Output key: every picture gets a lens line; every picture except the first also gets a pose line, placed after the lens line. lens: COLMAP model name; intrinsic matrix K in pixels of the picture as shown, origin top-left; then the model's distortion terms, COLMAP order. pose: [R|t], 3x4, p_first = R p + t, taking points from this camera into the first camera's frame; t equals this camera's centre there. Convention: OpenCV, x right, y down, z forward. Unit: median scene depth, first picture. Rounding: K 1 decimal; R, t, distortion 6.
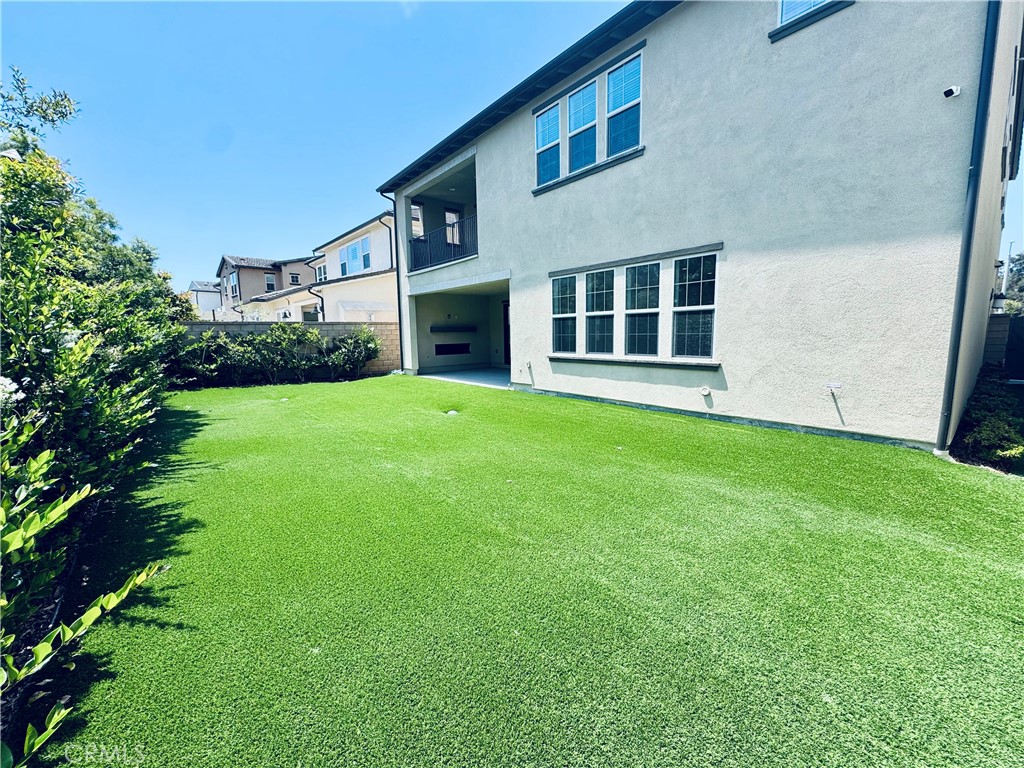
lens RADIAL K [[409.7, 0, 515.1], [0, 409.7, 382.3], [0, 0, 1]] dist [-0.003635, 0.000705]
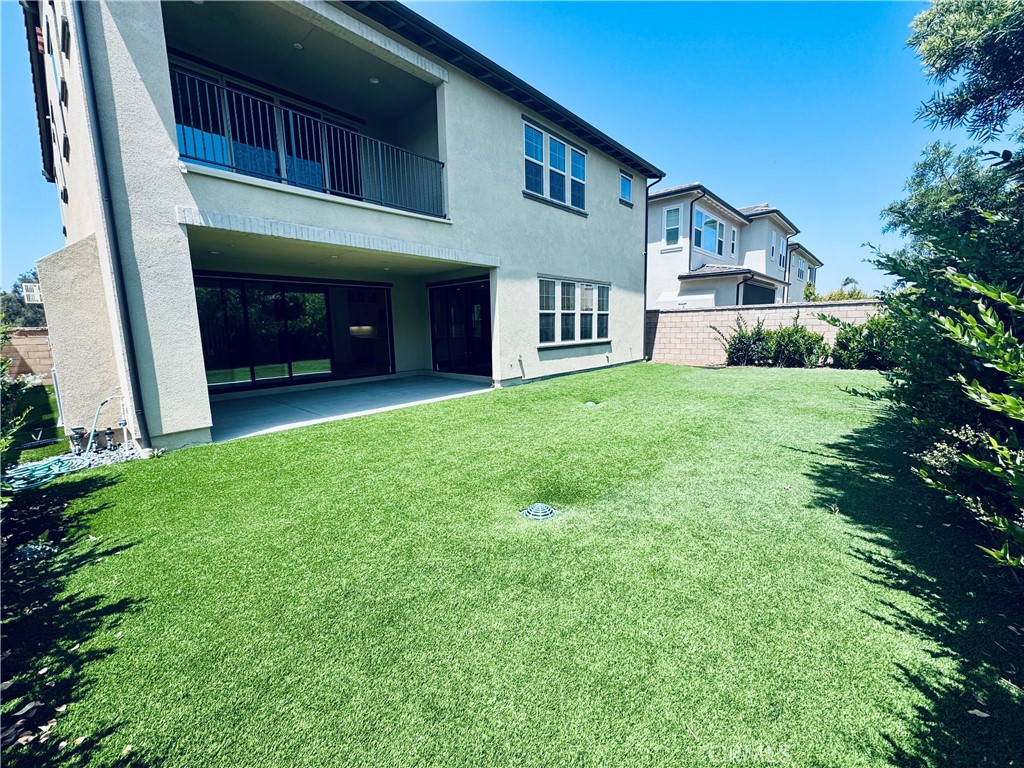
lens RADIAL K [[409.7, 0, 513.6], [0, 409.7, 384.6], [0, 0, 1]] dist [-0.003635, 0.000705]
pose [[-0.133993, -0.115590, 0.984218, -1.050038], [0.148049, 0.979693, 0.135215, -0.126676], [-0.979861, 0.163830, -0.114159, 1.231943]]
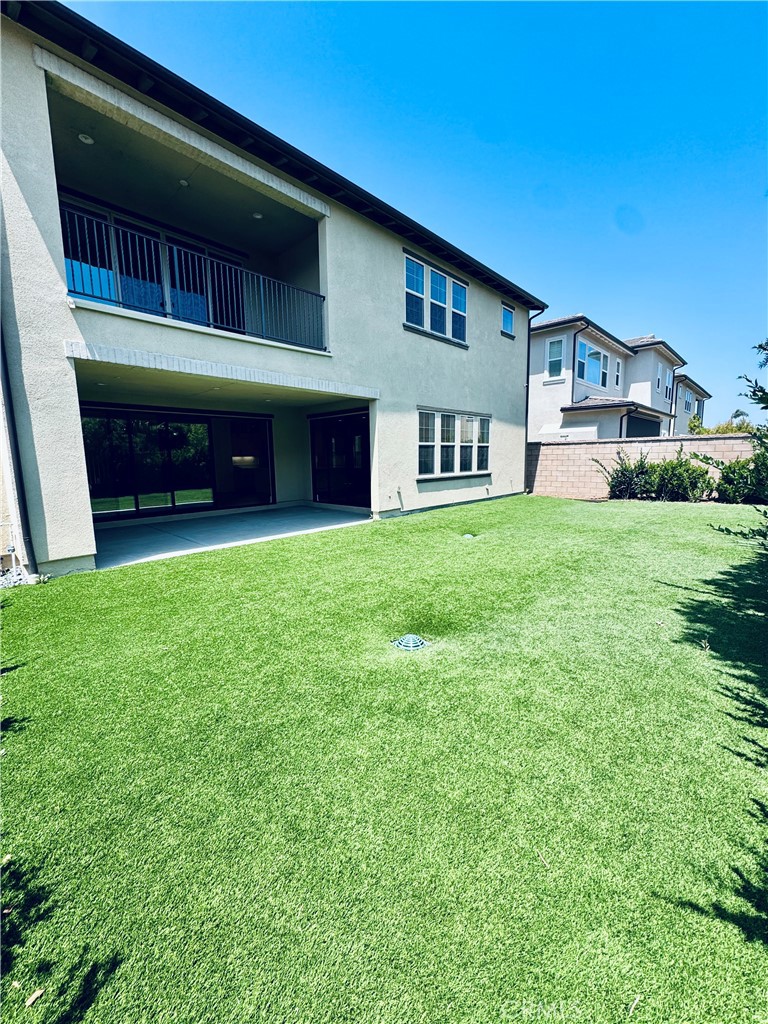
lens RADIAL K [[409.7, 0, 384.8], [0, 409.7, 514.4], [0, 0, 1]] dist [-0.003635, 0.000705]
pose [[-0.107416, -0.114803, 0.987564, -1.057211], [0.140857, 0.981534, 0.129423, -0.127931], [-0.984186, 0.153007, -0.089262, 1.223786]]
